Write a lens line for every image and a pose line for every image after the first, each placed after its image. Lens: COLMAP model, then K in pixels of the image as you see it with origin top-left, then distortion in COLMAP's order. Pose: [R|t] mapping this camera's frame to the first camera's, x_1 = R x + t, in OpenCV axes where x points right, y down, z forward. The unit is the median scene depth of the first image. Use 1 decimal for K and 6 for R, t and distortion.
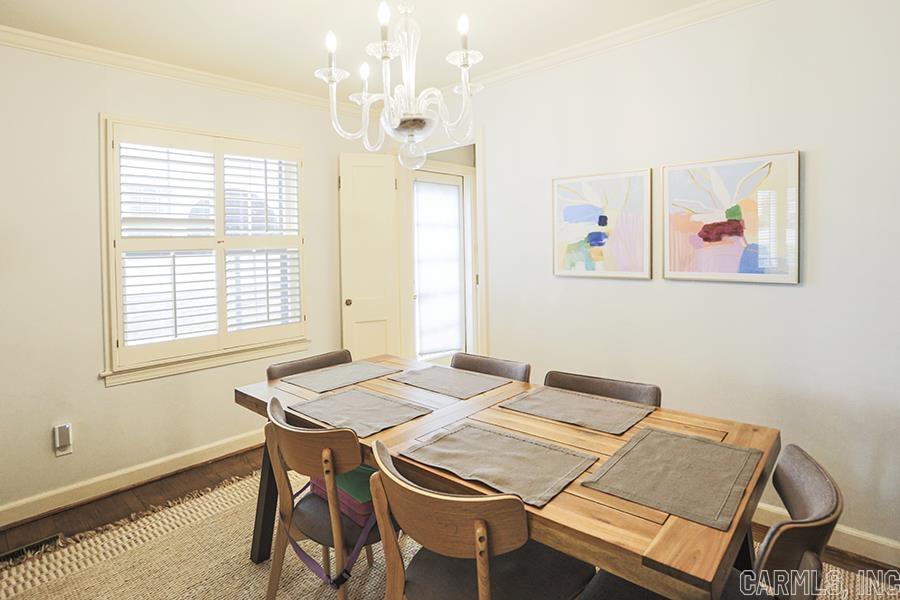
lens RADIAL K [[470.7, 0, 451.7], [0, 470.7, 279.6], [0, 0, 1]] dist [-0.049424, 0.007868]
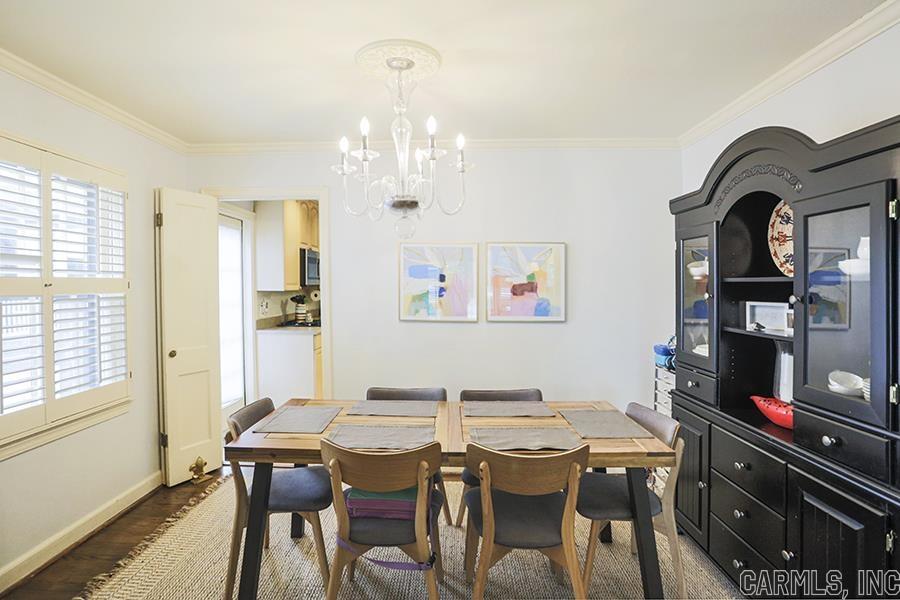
lens RADIAL K [[470.7, 0, 441.9], [0, 470.7, 299.9], [0, 0, 1]] dist [-0.049424, 0.007868]
pose [[0.763720, 0.006061, 0.645520, -0.544890], [0.022773, 0.999081, -0.036324, -0.015197], [-0.645146, 0.042442, 0.762879, -0.018313]]
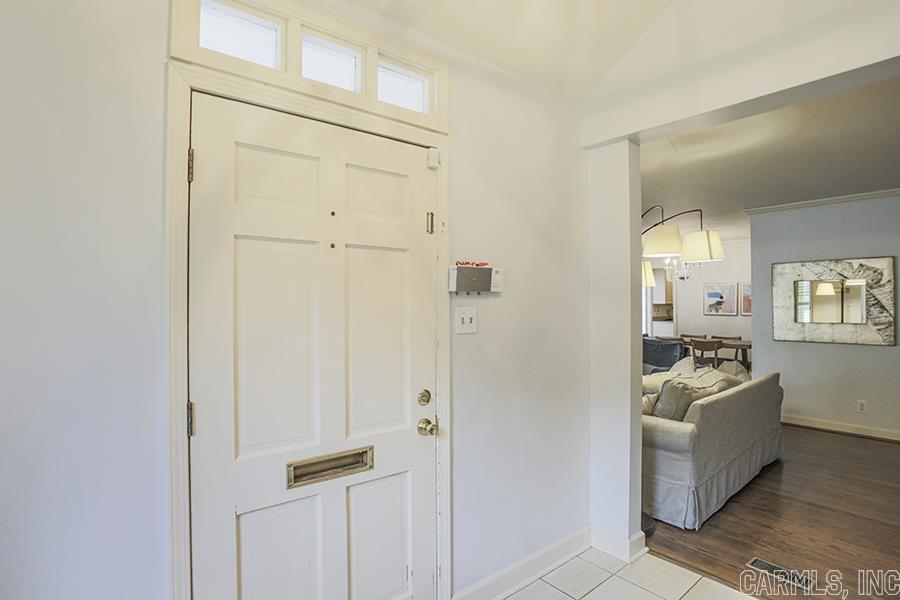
lens RADIAL K [[421.0, 0, 459.5], [0, 421.0, 304.5], [0, 0, 1]] dist [-0.045303, 0.000144]
pose [[0.985499, 0.016862, -0.168839, -0.999675], [-0.027697, 0.997690, -0.062024, 0.155157], [0.167403, 0.065801, 0.983690, -2.158569]]
